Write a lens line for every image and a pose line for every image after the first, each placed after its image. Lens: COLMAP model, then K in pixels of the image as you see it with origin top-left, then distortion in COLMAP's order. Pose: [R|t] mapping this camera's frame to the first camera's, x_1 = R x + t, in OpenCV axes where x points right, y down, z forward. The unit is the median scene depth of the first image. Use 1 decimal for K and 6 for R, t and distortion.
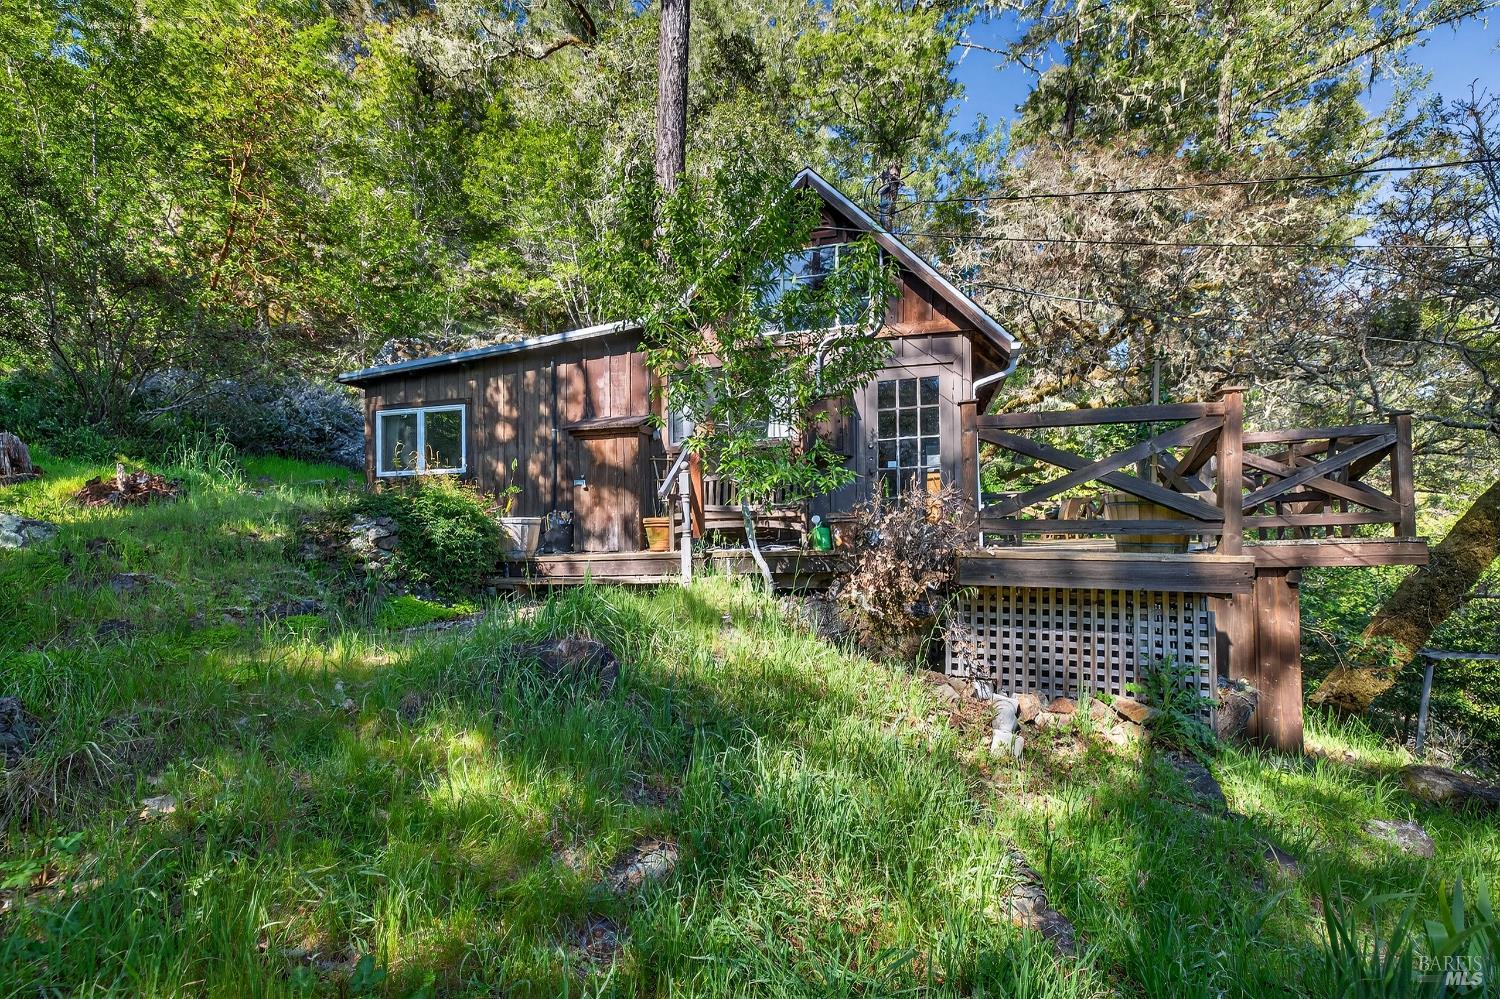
lens RADIAL K [[627.4, 0, 753.5], [0, 627.4, 497.8], [0, 0, 1]] dist [0.001719, -0.003613]
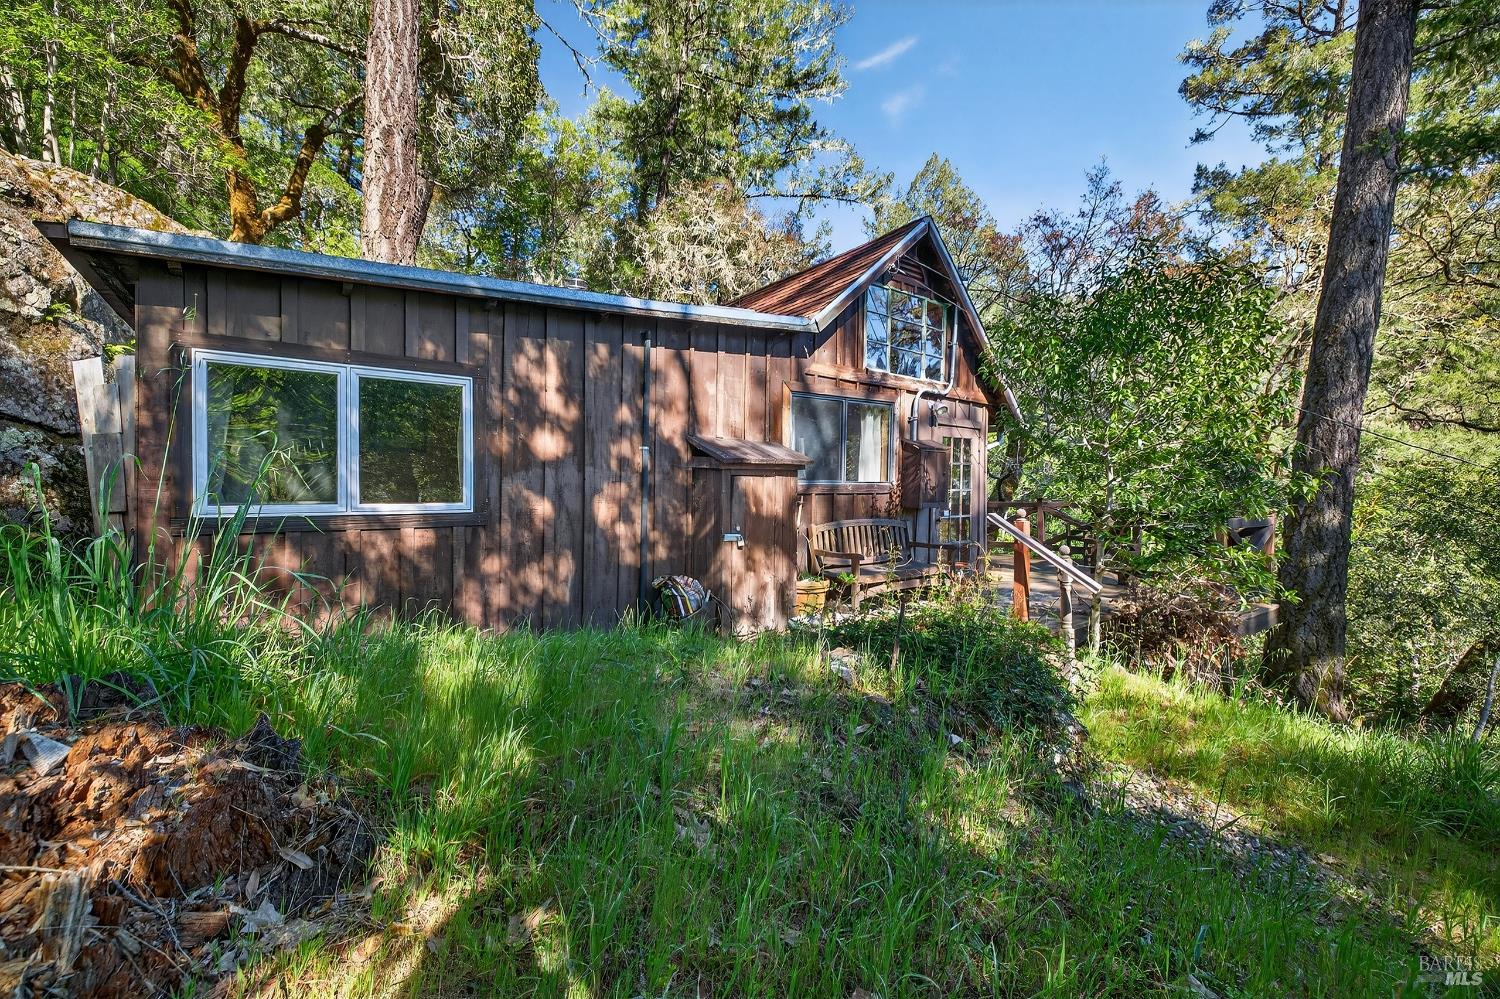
lens RADIAL K [[627.4, 0, 753.5], [0, 627.4, 497.8], [0, 0, 1]] dist [0.001719, -0.003613]
pose [[0.635919, 0.028966, 0.771212, -0.727211], [-0.039762, 0.999198, -0.004742, -0.061367], [-0.770731, -0.027649, 0.636561, 0.511273]]
